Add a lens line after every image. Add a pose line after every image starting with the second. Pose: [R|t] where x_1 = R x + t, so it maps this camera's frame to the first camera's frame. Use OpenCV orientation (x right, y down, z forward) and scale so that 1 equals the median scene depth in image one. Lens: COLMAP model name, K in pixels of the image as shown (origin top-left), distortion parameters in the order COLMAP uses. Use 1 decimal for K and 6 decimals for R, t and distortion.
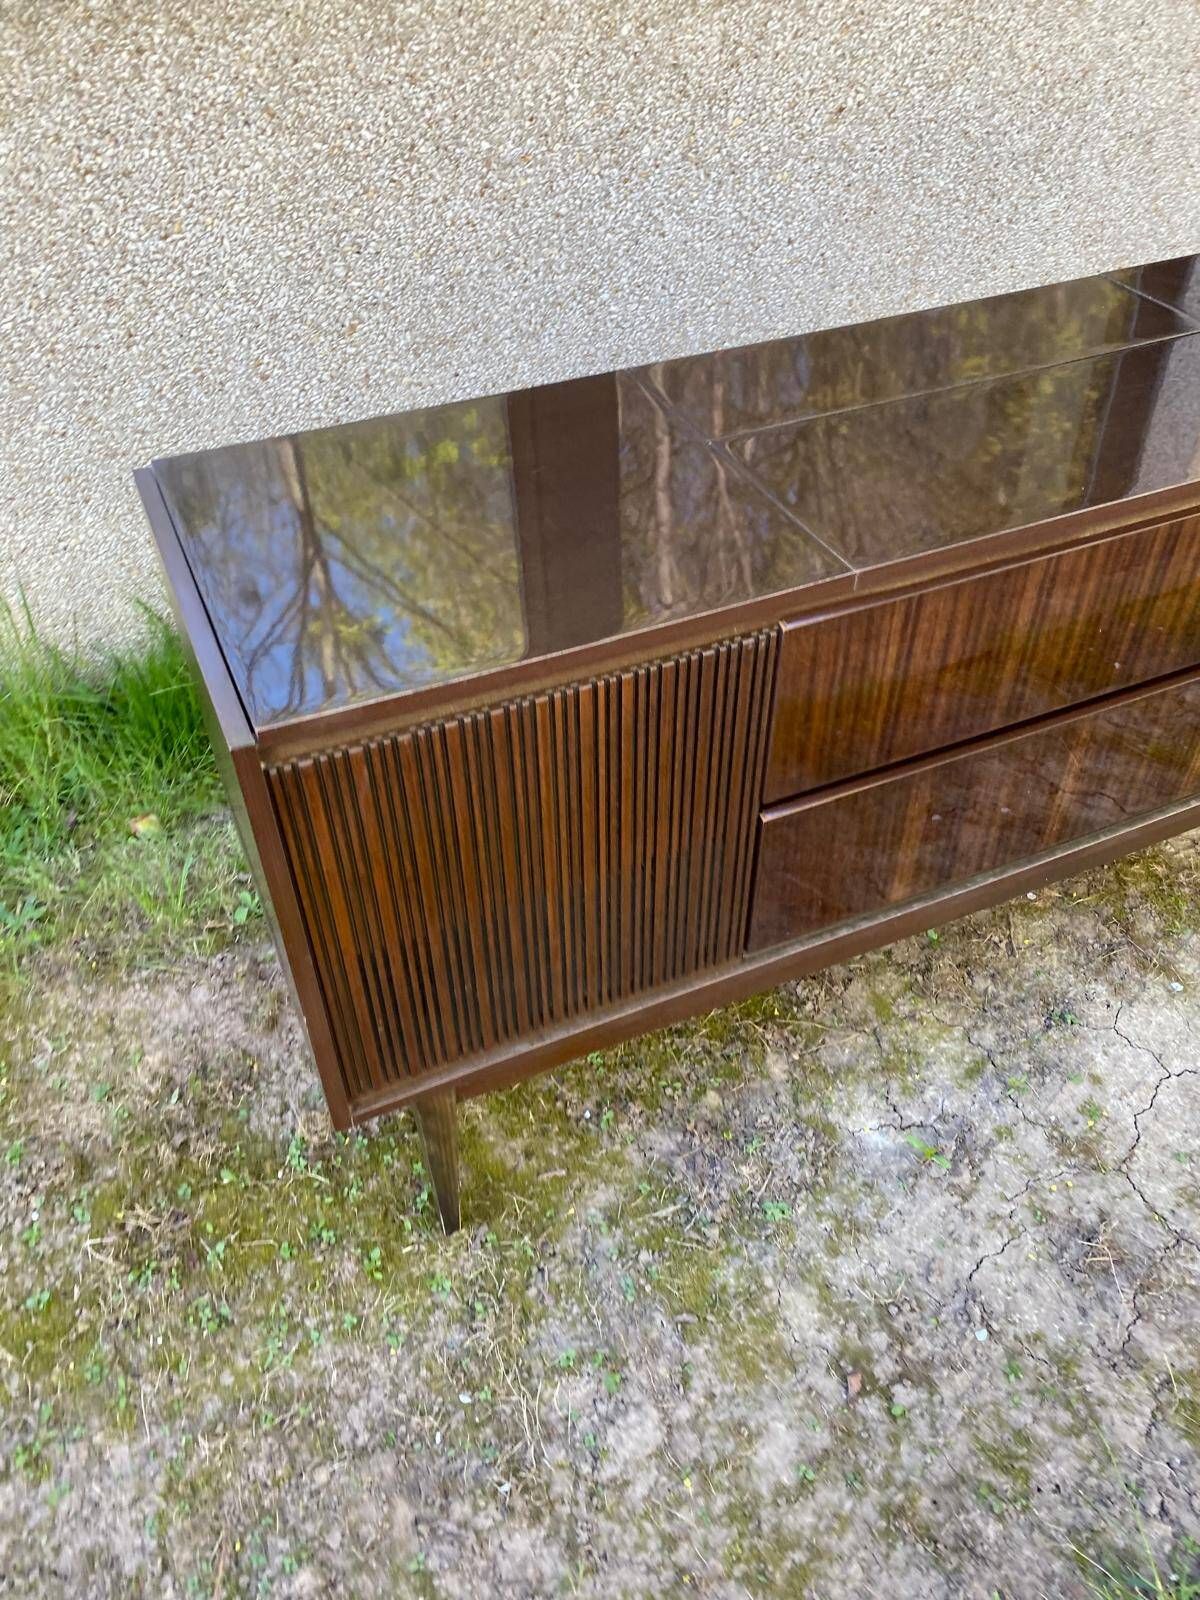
lens RADIAL K [[1227.3, 0, 602.5], [0, 1227.3, 794.4], [0, 0, 1]] dist [0.018232, -0.012899]
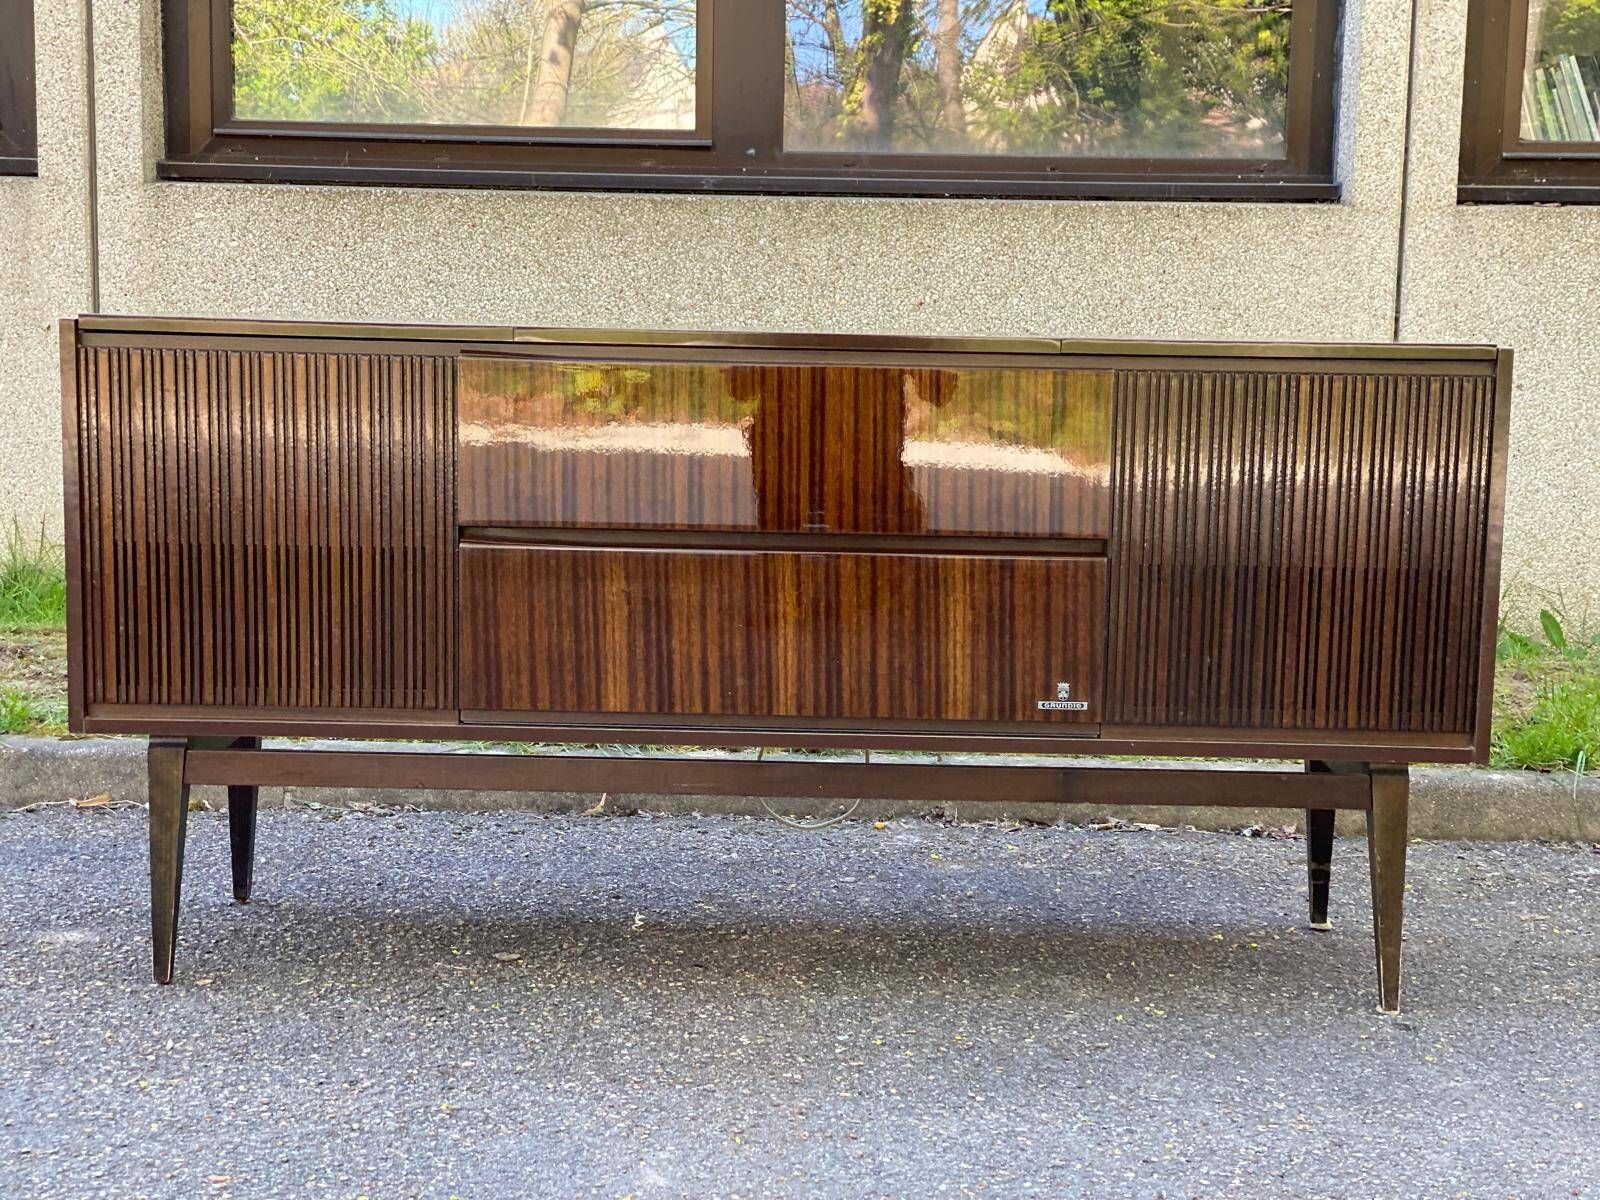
lens RADIAL K [[2340.8, 0, 831.6], [0, 2340.8, 621.5], [0, 0, 1]] dist [0.117453, 0.000000]
pose [[0.913436, 0.085155, -0.397973, 1.161586], [-0.295078, 0.812034, -0.503517, 0.950610], [0.280290, 0.577364, 0.766869, -0.540917]]
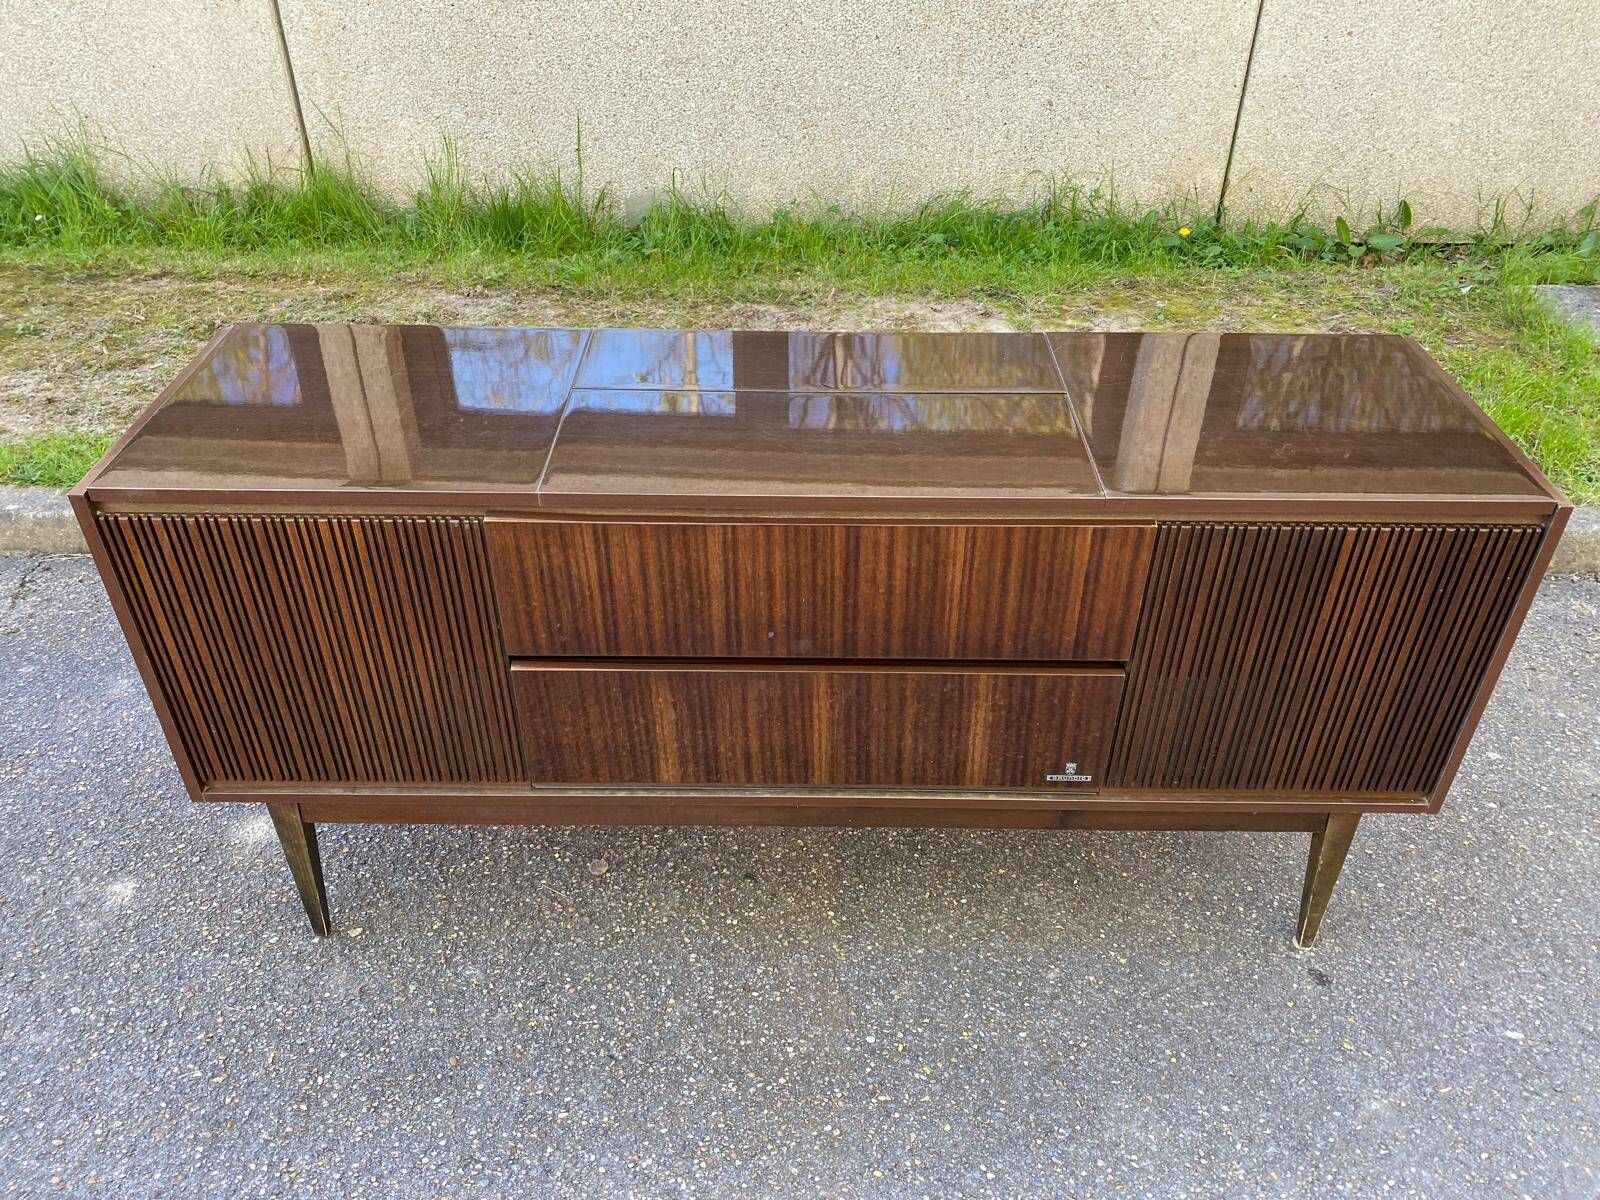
lens RADIAL K [[1209.7, 0, 809.6], [0, 1209.7, 578.3], [0, 0, 1]] dist [0.016545, -0.003476]
pose [[0.912604, 0.253722, -0.320592, 0.660821], [-0.288479, 0.955265, -0.065178, -0.064509], [0.289713, 0.151966, 0.944972, -0.109581]]
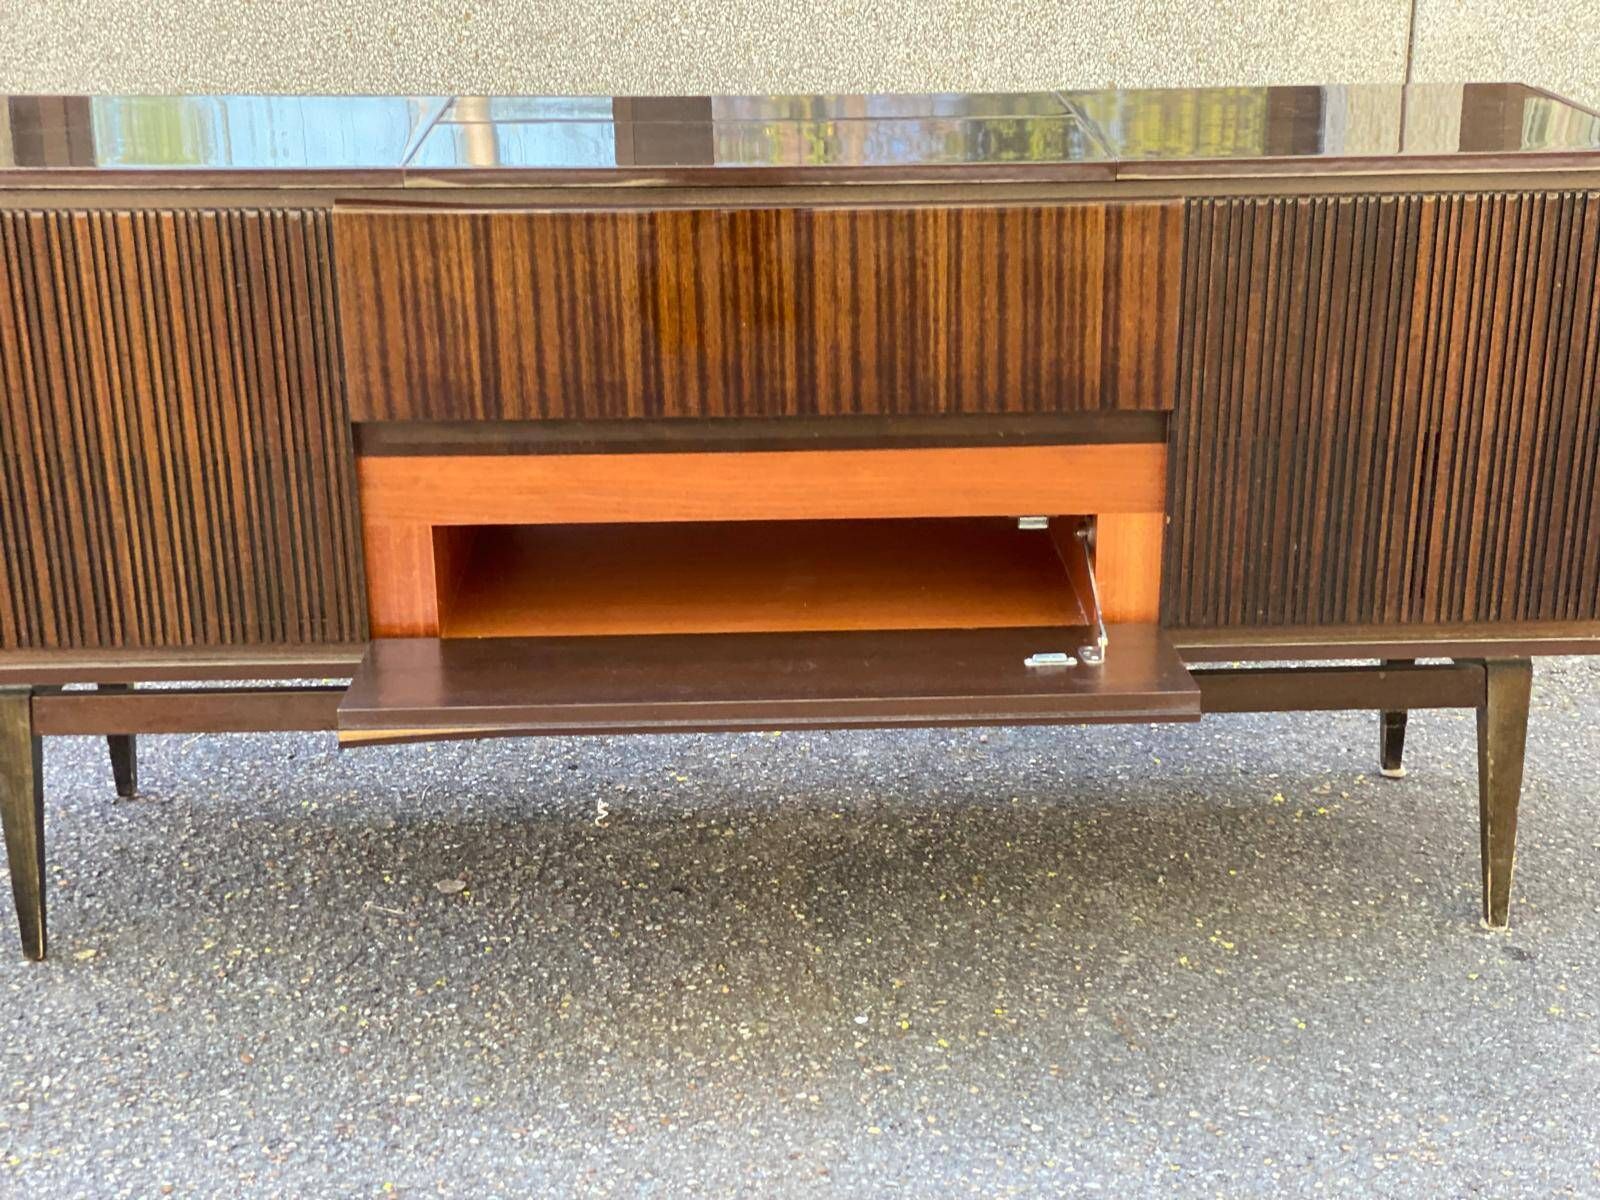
lens RADIAL K [[2306.5, 0, 837.6], [0, 2306.5, 578.8], [0, 0, 1]] dist [0.112327, 0.000000]
pose [[0.930786, 0.135331, -0.339593, 0.920004], [-0.249298, 0.914416, -0.318894, 0.496134], [0.267373, 0.381482, 0.884863, -0.392661]]
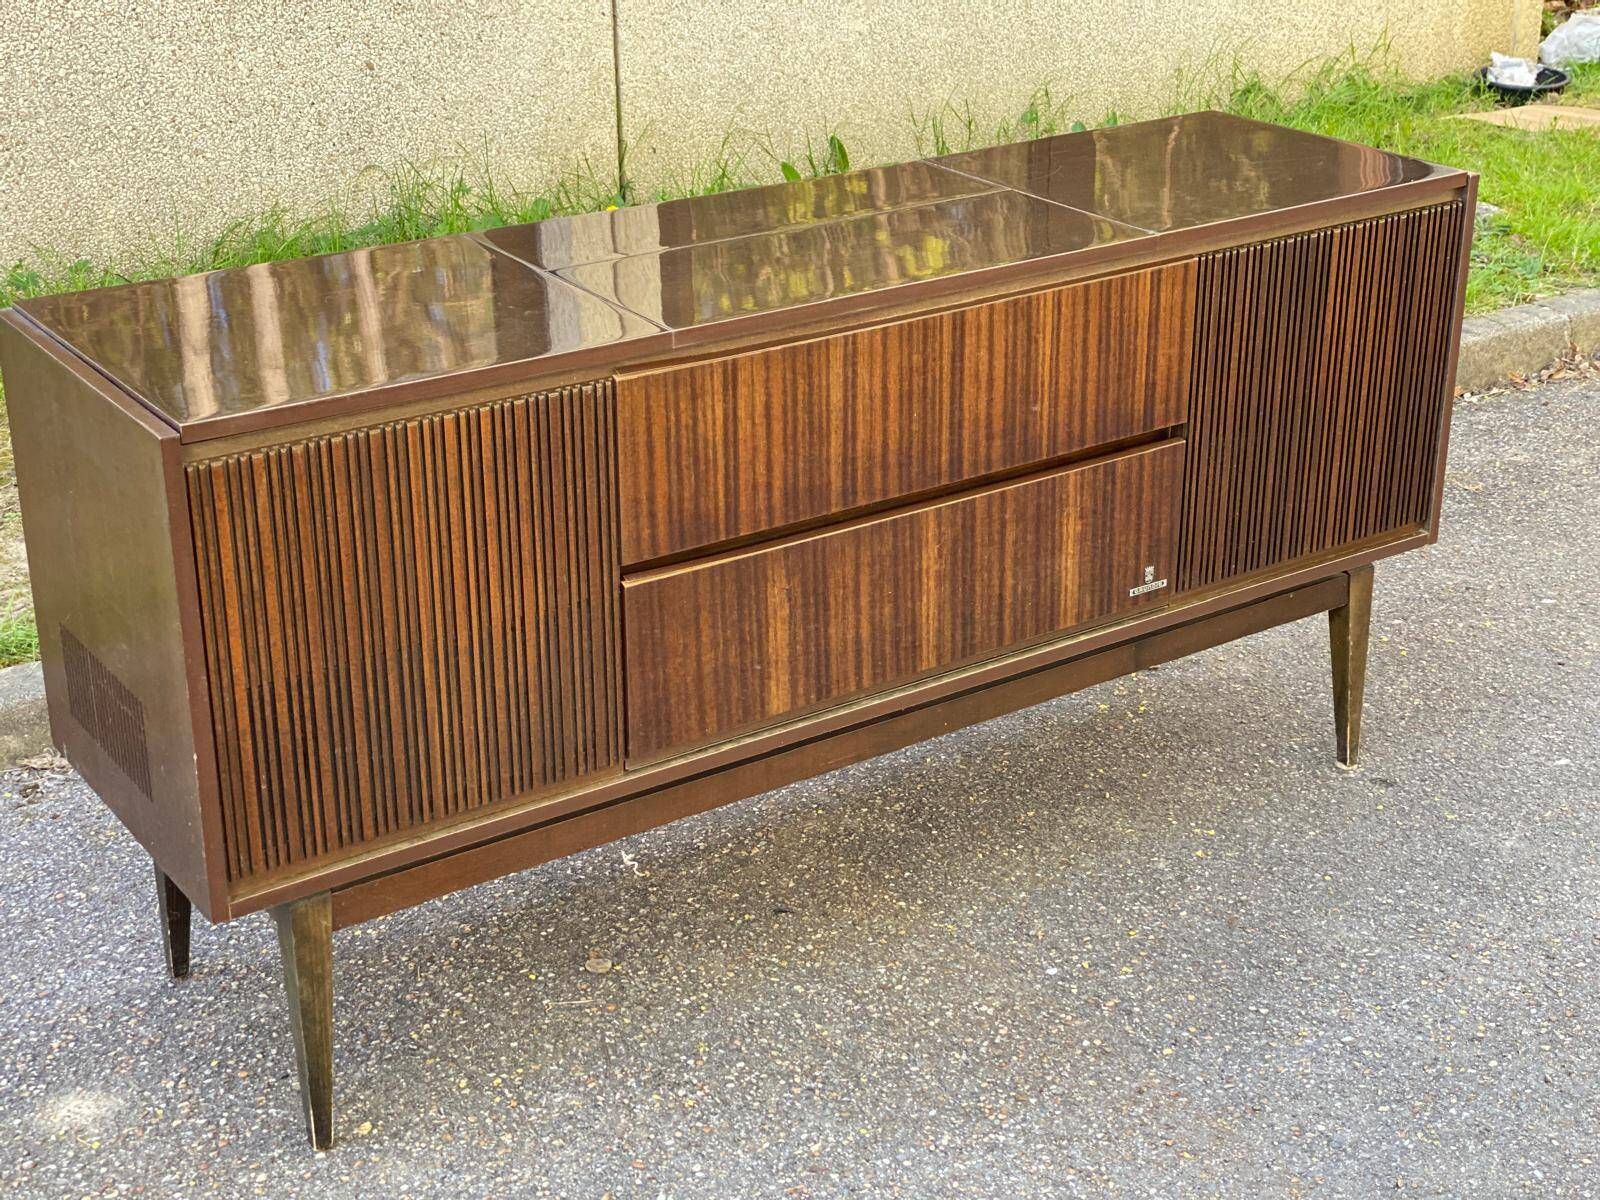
lens RADIAL K [[2340.8, 0, 806.4], [0, 2340.8, 576.7], [0, 0, 1]] dist [0.117453, 0.000000]
pose [[0.983003, -0.062155, 0.172748, -0.051434], [0.115052, 0.941815, -0.315827, 0.547211], [-0.143067, 0.330334, 0.932958, -0.743739]]
